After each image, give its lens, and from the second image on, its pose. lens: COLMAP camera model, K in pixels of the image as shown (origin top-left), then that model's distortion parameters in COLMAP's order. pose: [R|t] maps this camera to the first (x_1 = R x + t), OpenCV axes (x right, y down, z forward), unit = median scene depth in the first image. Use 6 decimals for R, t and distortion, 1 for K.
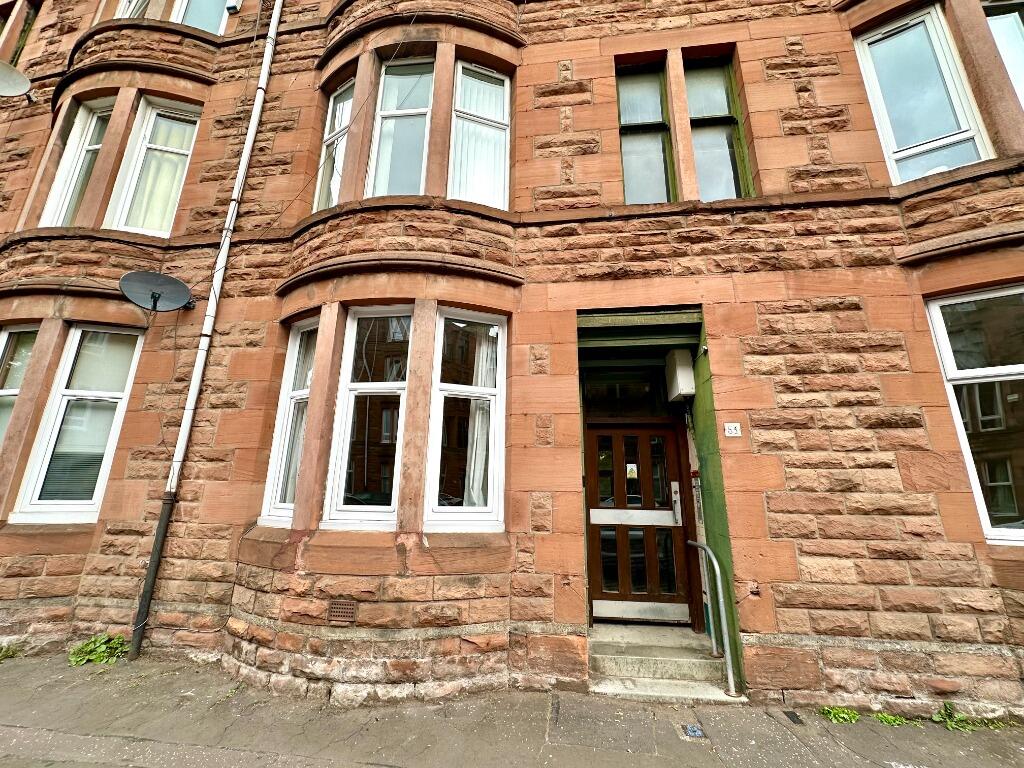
lens RADIAL K [[407.0, 0, 511.2], [0, 407.0, 382.4], [0, 0, 1]] dist [-0.001347, 0.000437]
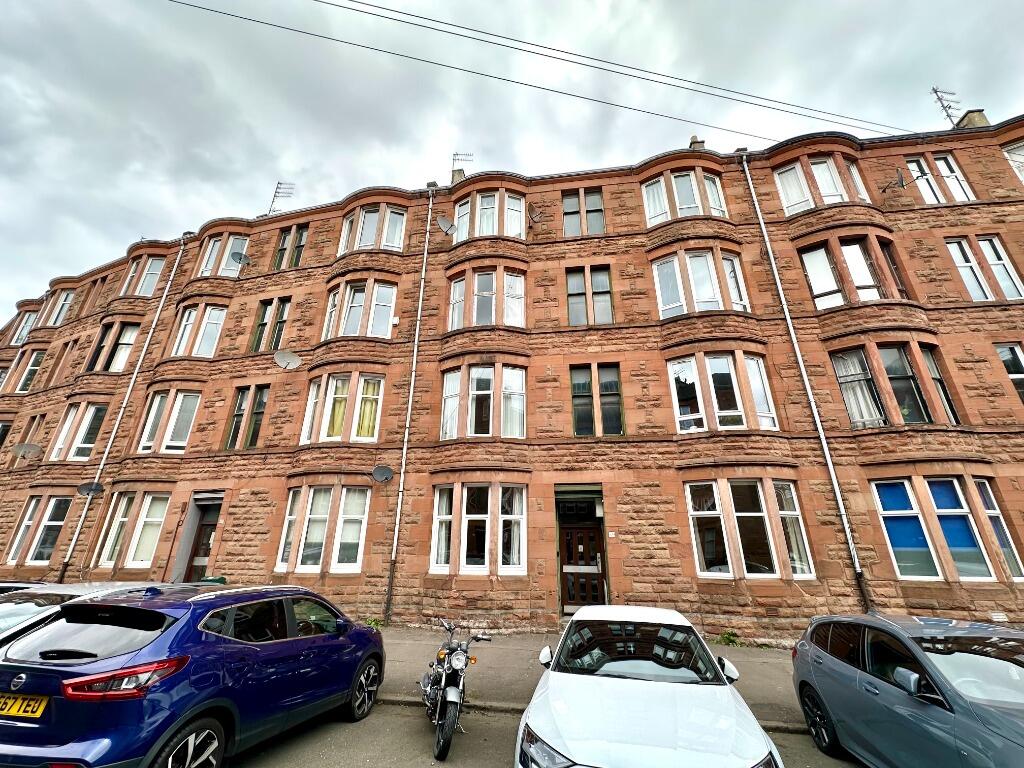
lens RADIAL K [[407.0, 0, 511.2], [0, 407.0, 382.4], [0, 0, 1]] dist [-0.001347, 0.000437]
pose [[0.999932, -0.009527, -0.006783, -0.081866], [0.008648, 0.992788, -0.119572, -0.503139], [0.007873, 0.119505, 0.992802, -1.595753]]
